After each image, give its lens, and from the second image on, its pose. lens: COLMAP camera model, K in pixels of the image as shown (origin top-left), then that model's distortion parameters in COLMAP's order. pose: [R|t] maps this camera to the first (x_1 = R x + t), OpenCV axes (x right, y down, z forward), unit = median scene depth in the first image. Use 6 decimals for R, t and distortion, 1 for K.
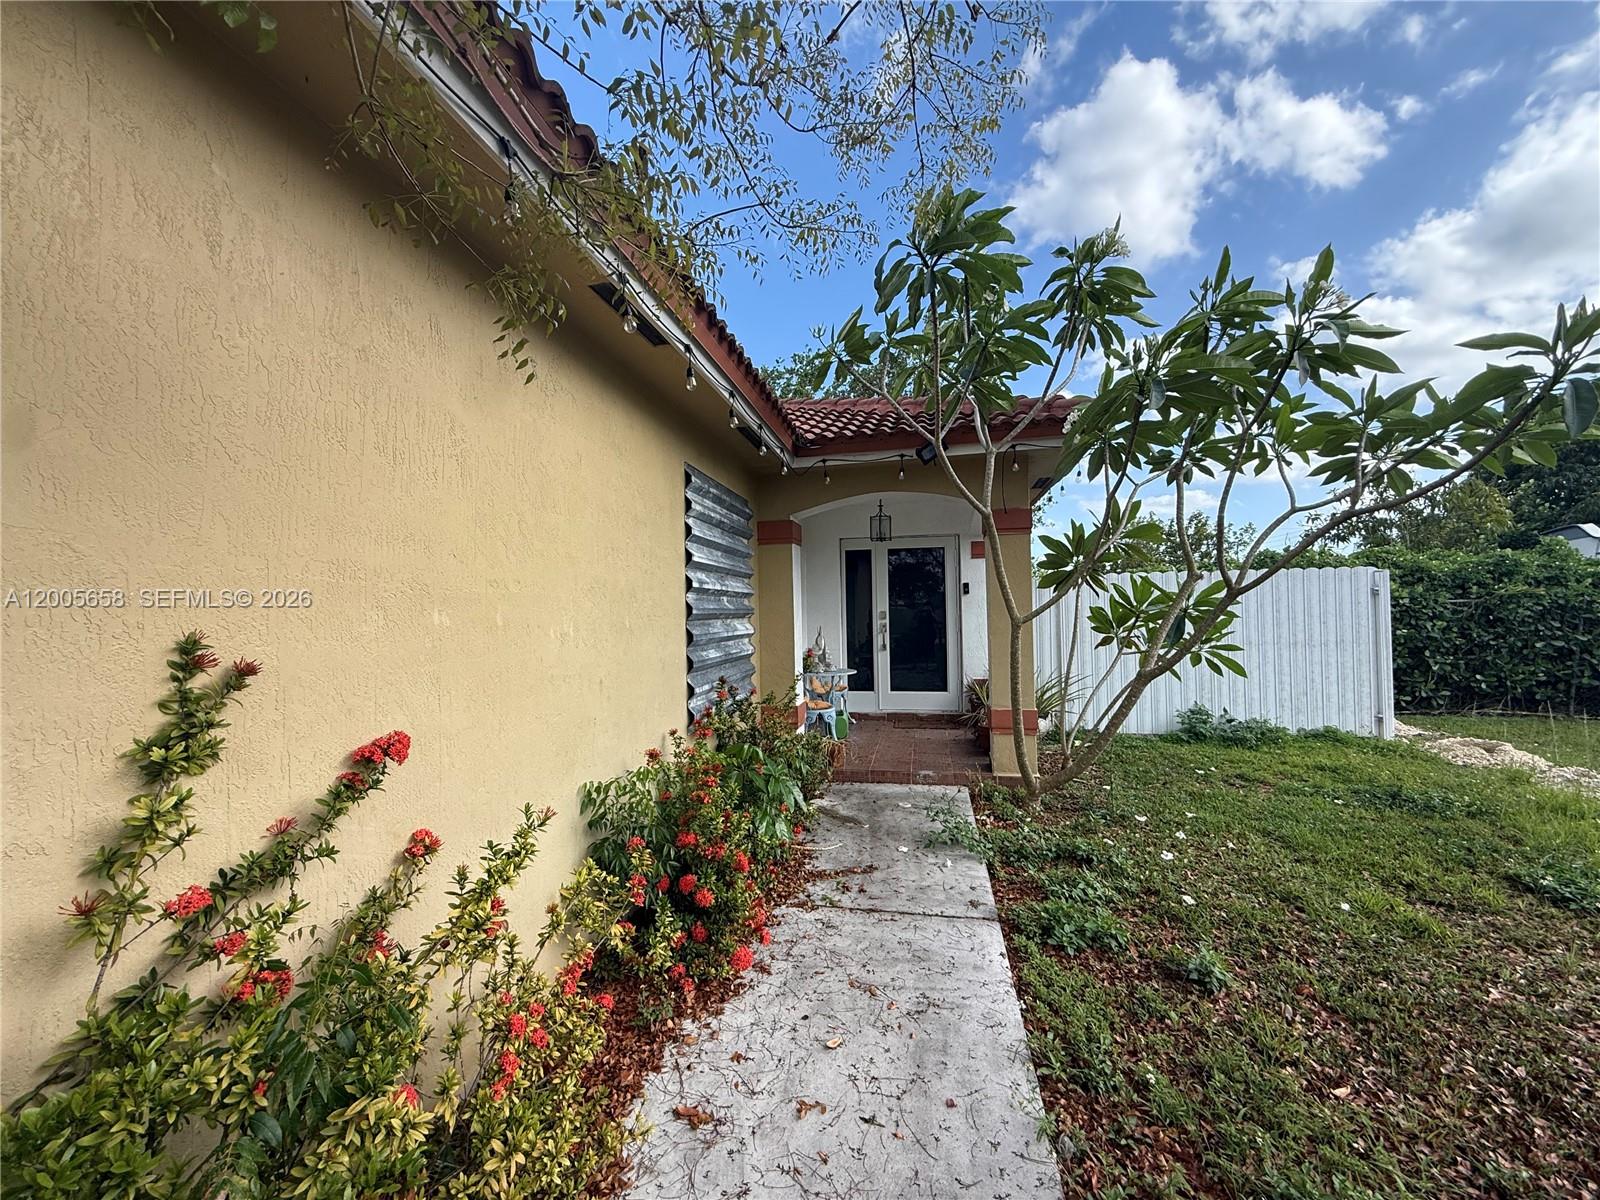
lens RADIAL K [[638.6, 0, 790.0], [0, 638.6, 602.2], [0, 0, 1]] dist [-0.001562, 0.000730]
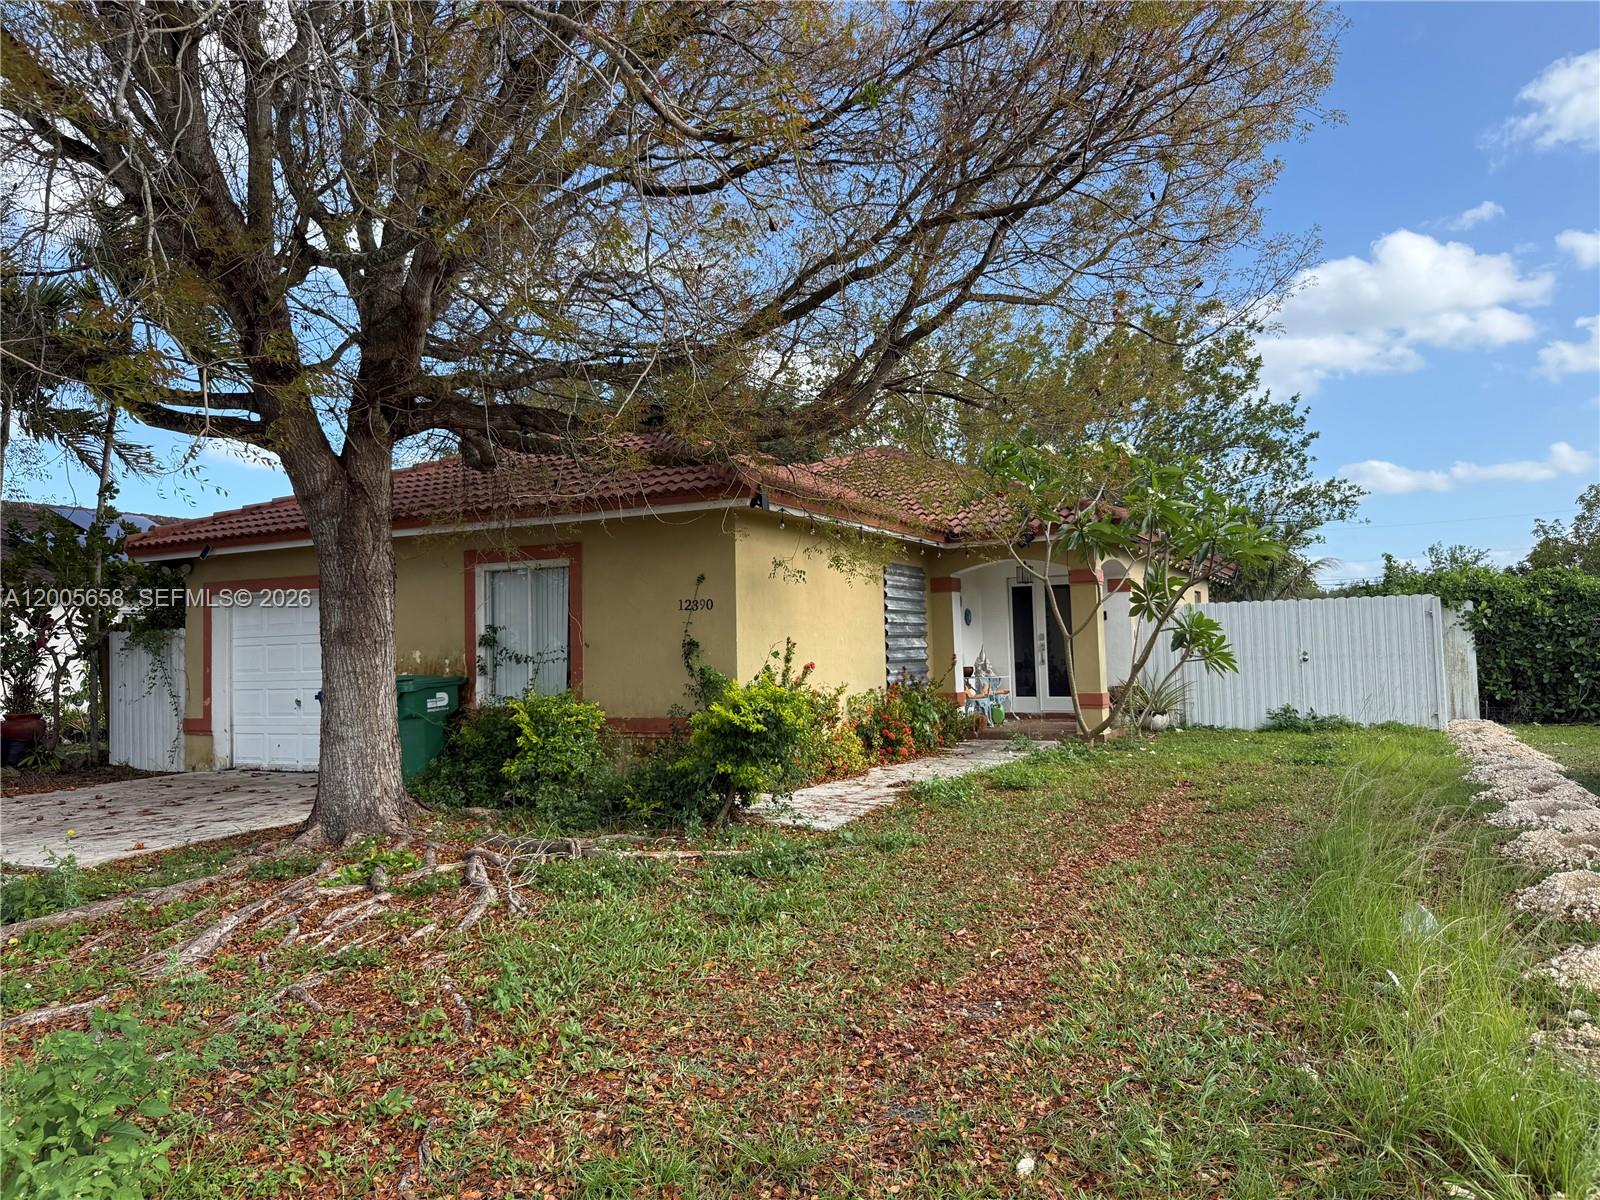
lens RADIAL K [[1137.3, 0, 798.6], [0, 1137.3, 598.8], [0, 0, 1]] dist [-0.006510, -0.003194]
pose [[0.967926, -0.019348, -0.250491, 0.412199], [0.012984, 0.999550, -0.027035, -0.001680], [0.250901, 0.022915, 0.967741, -2.217009]]
